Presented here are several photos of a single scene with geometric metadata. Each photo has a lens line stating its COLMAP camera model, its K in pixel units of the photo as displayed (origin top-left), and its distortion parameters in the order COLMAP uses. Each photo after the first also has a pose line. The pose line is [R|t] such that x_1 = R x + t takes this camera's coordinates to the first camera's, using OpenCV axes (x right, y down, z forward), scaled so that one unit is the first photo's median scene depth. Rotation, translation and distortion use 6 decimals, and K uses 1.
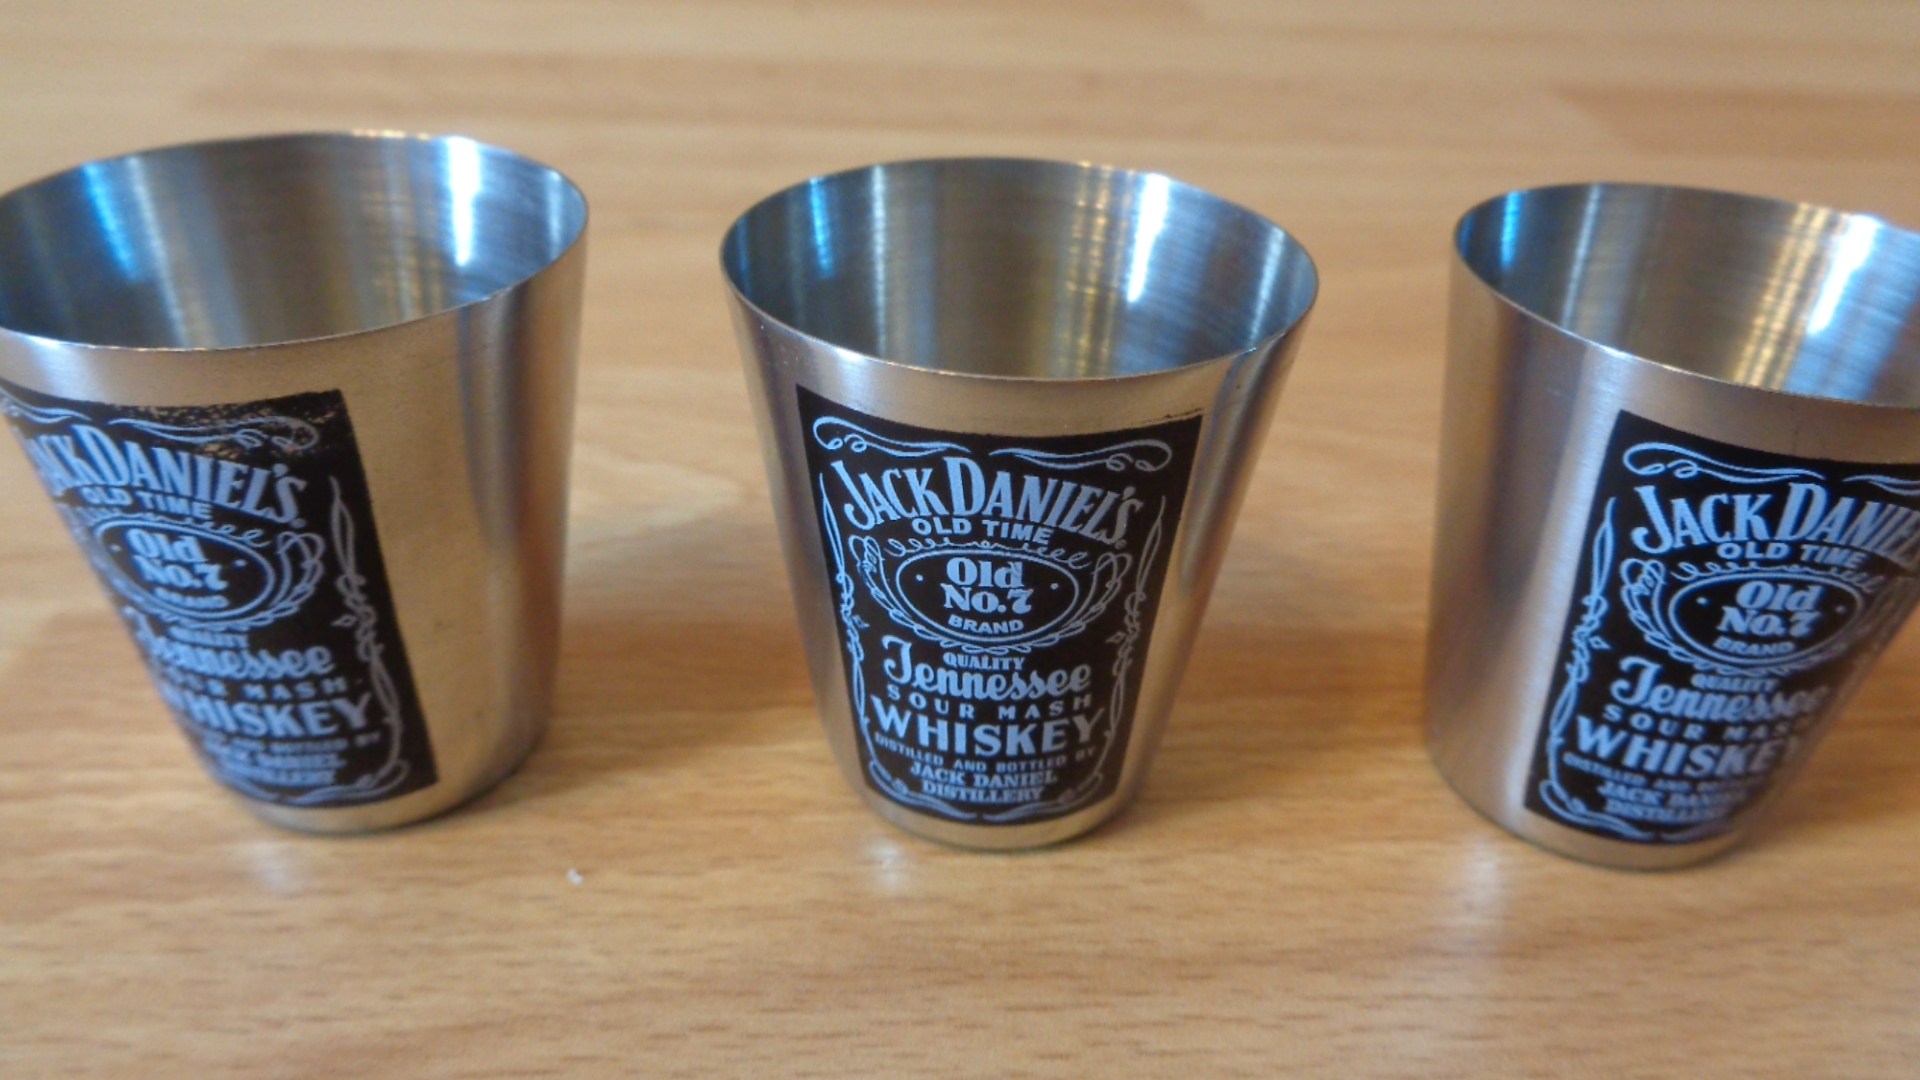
lens RADIAL K [[1441.2, 0, 972.9], [0, 1441.2, 542.6], [0, 0, 1]] dist [-0.020008, 0.011770]
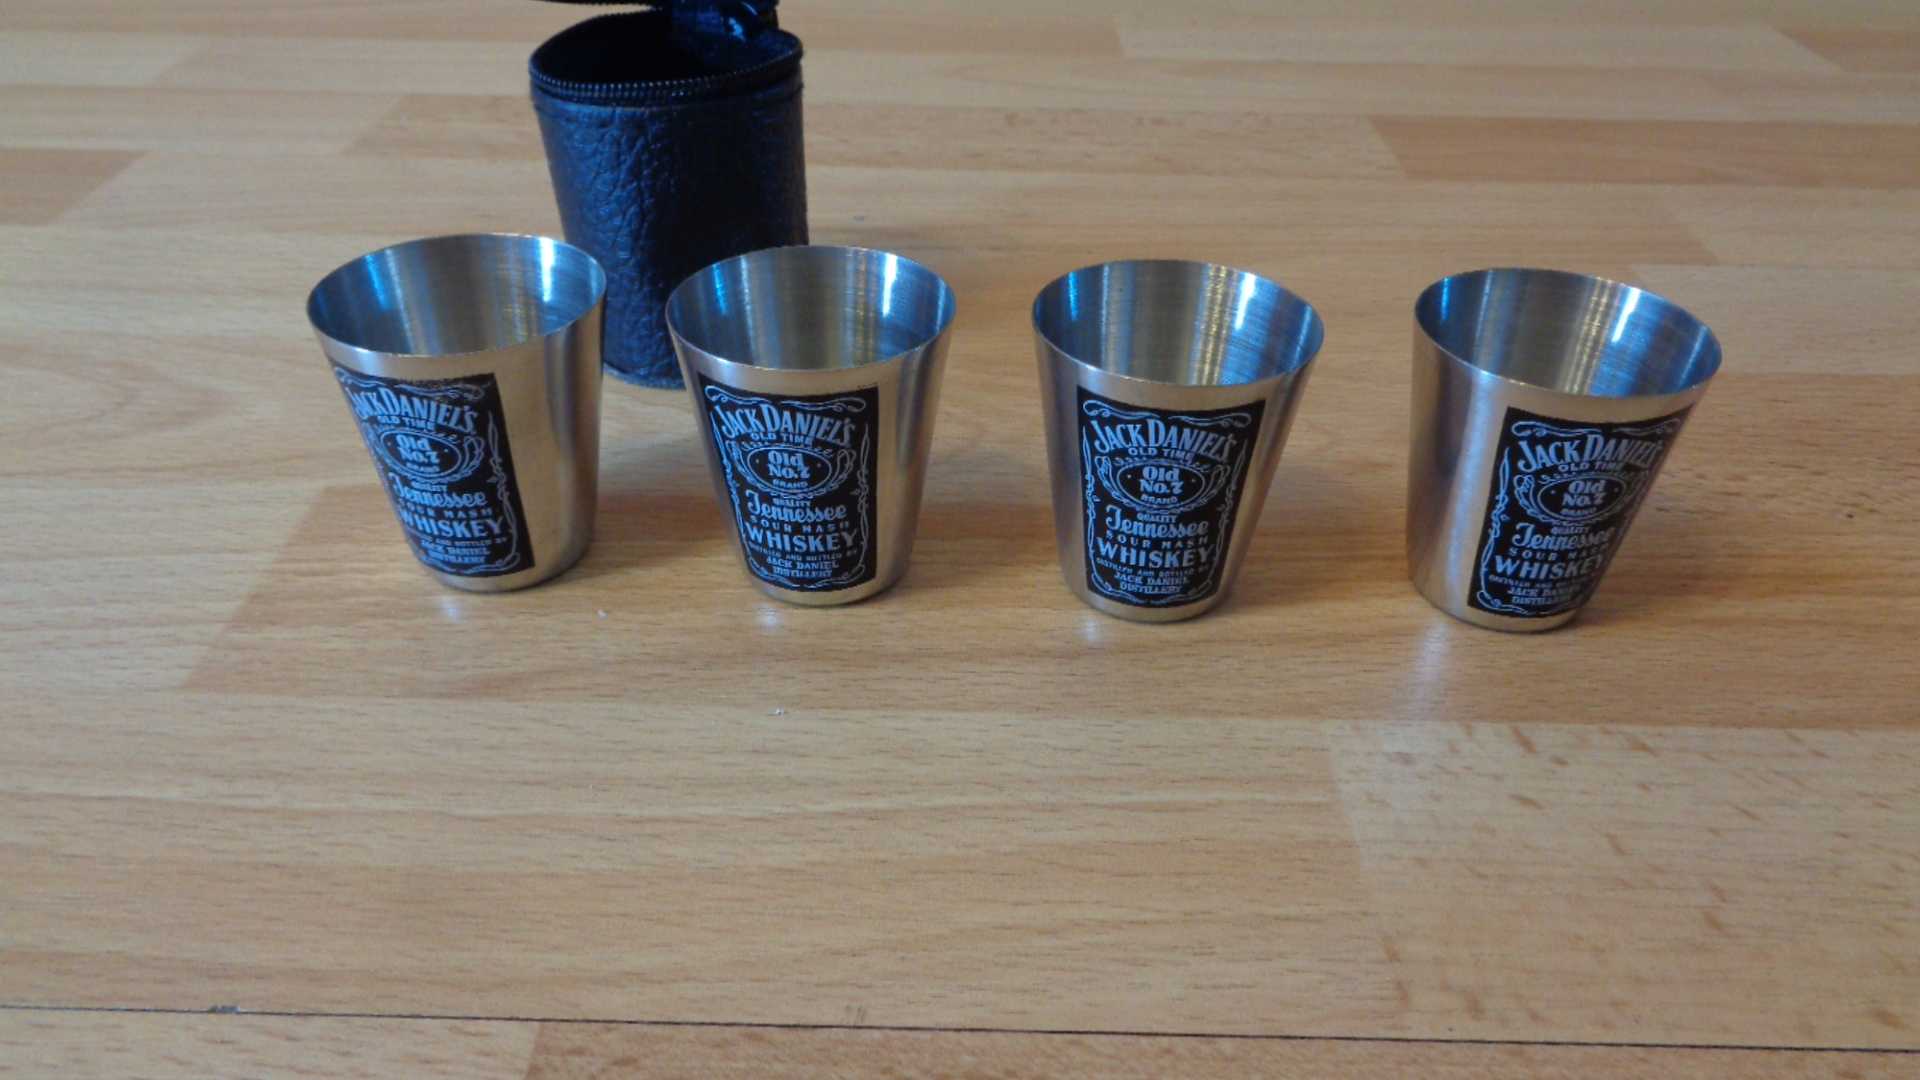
lens RADIAL K [[1441.2, 0, 972.0], [0, 1441.2, 554.3], [0, 0, 1]] dist [-0.020008, 0.011770]
pose [[0.998663, 0.013306, -0.049955, 0.353578], [-0.011009, 0.998882, 0.045975, 0.055233], [0.050511, -0.045363, 0.997693, -1.017852]]
